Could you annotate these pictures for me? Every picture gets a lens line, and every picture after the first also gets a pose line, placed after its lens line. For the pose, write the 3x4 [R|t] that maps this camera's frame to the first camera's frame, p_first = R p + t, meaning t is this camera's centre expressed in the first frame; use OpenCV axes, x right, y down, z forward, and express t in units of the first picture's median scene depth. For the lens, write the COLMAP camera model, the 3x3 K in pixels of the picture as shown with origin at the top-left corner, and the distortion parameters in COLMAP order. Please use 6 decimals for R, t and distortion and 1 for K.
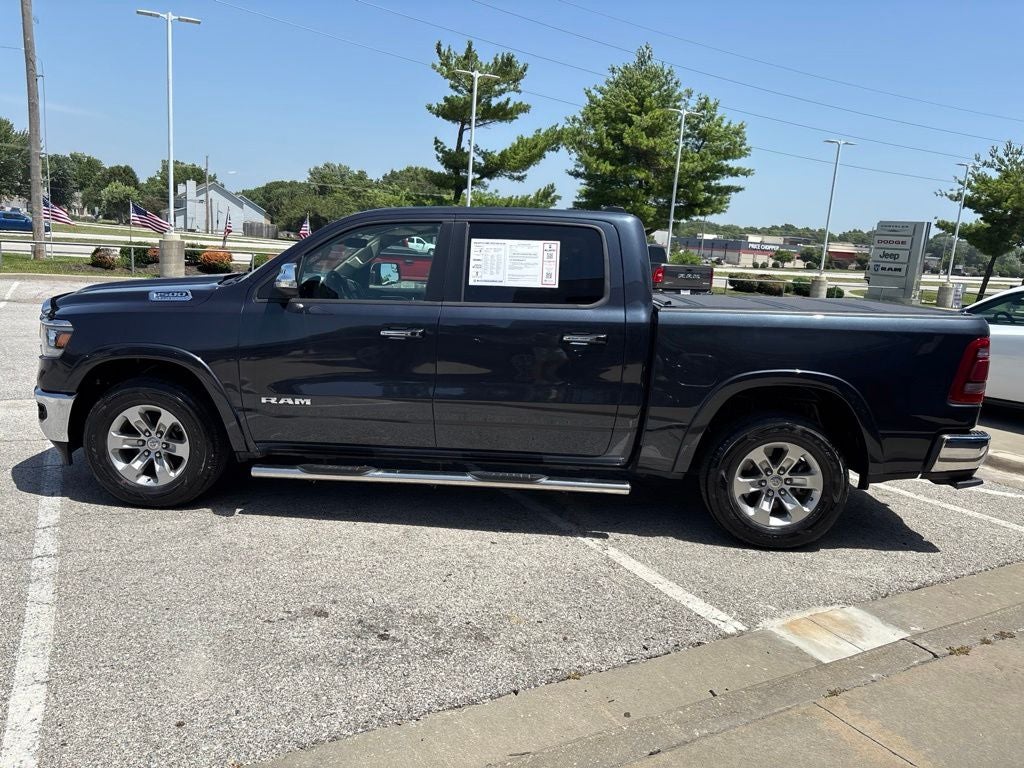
lens RADIAL K [[780.8, 0, 506.9], [0, 780.8, 377.4], [0, 0, 1]] dist [0.043770, -0.051869]
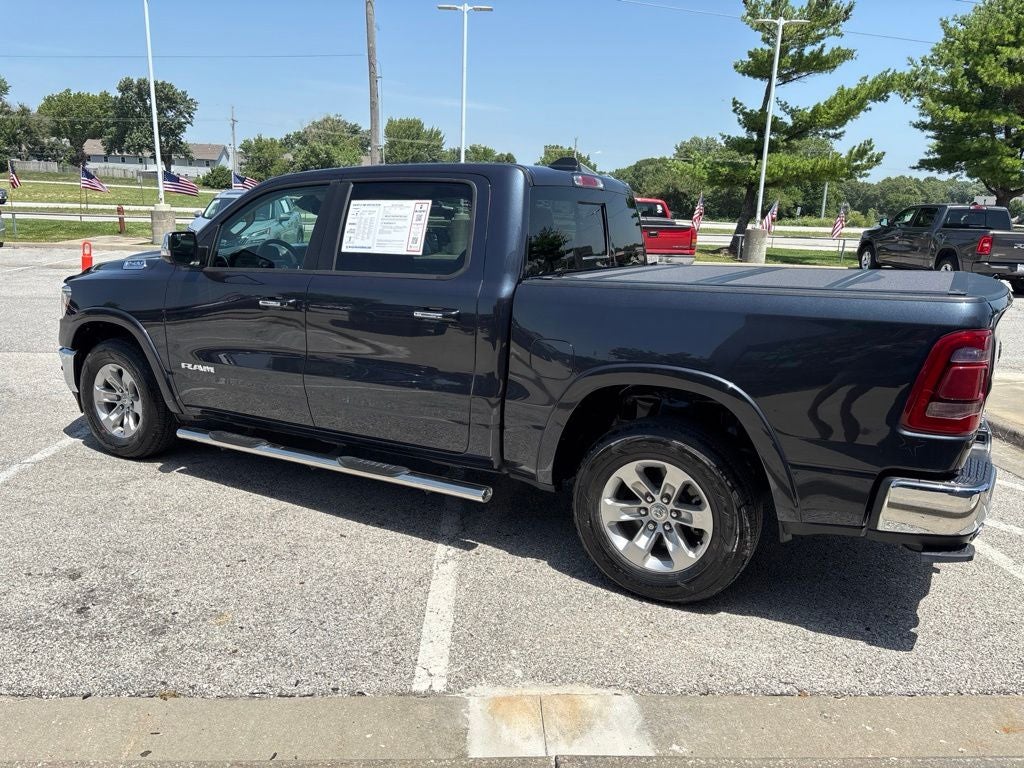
lens RADIAL K [[780.8, 0, 506.0], [0, 780.8, 383.7], [0, 0, 1]] dist [0.043770, -0.051869]
pose [[0.893837, 0.067714, -0.443251, 0.522354], [-0.051321, 0.997485, 0.048890, -0.019002], [0.445446, -0.020952, 0.895064, 0.256755]]
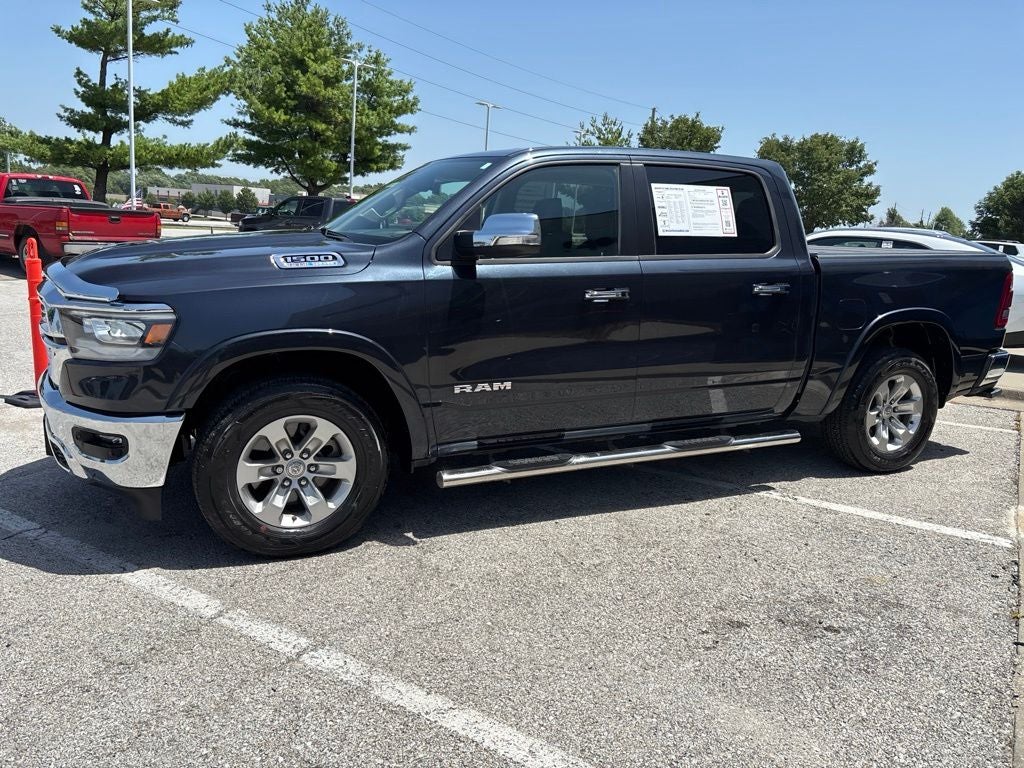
lens RADIAL K [[780.8, 0, 508.0], [0, 780.8, 378.6], [0, 0, 1]] dist [0.043770, -0.051869]
pose [[0.874841, -0.105663, 0.472745, -0.621533], [0.080958, 0.994087, 0.072371, -0.033785], [-0.477596, -0.025041, 0.878222, 0.283889]]
